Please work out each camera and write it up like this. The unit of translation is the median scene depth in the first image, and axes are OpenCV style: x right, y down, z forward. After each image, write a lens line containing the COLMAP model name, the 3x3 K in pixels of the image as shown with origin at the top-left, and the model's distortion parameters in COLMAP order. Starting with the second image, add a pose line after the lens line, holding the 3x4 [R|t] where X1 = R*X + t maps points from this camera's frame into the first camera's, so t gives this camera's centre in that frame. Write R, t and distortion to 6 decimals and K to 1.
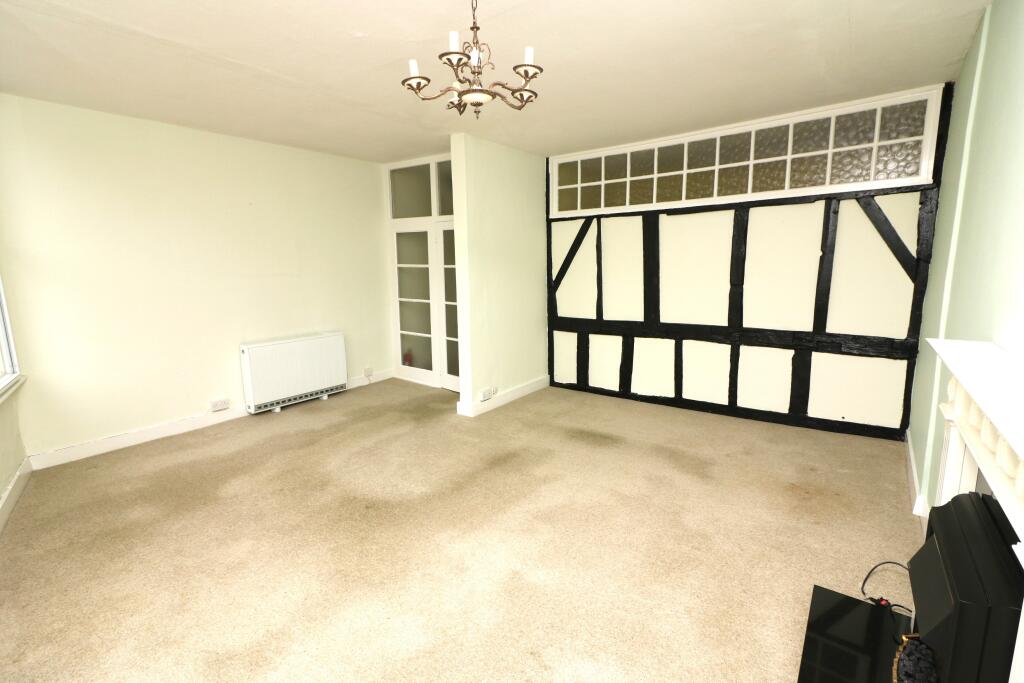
lens RADIAL K [[443.6, 0, 512.0], [0, 443.6, 341.5], [0, 0, 1]] dist [0.000887, 0.000425]
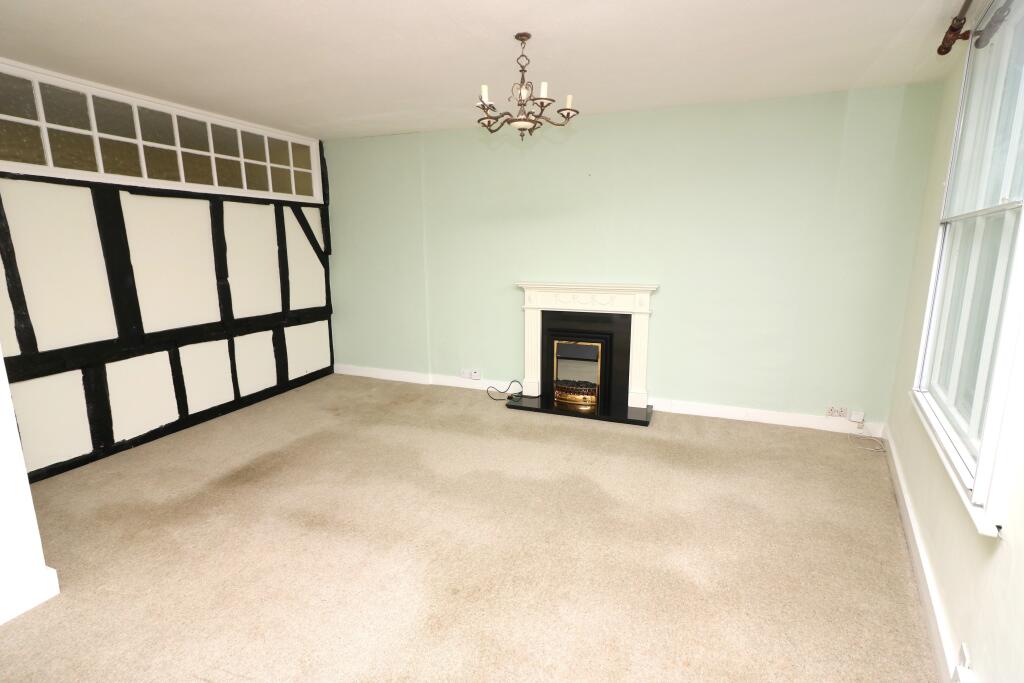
lens RADIAL K [[471.8, 0, 512.4], [0, 471.8, 337.8], [0, 0, 1]] dist [0.010835, 0.000571]
pose [[-0.250801, -0.172719, 0.952506, -0.711830], [0.167531, 0.961363, 0.218437, -0.127158], [-0.953432, 0.214359, -0.212174, 0.666572]]
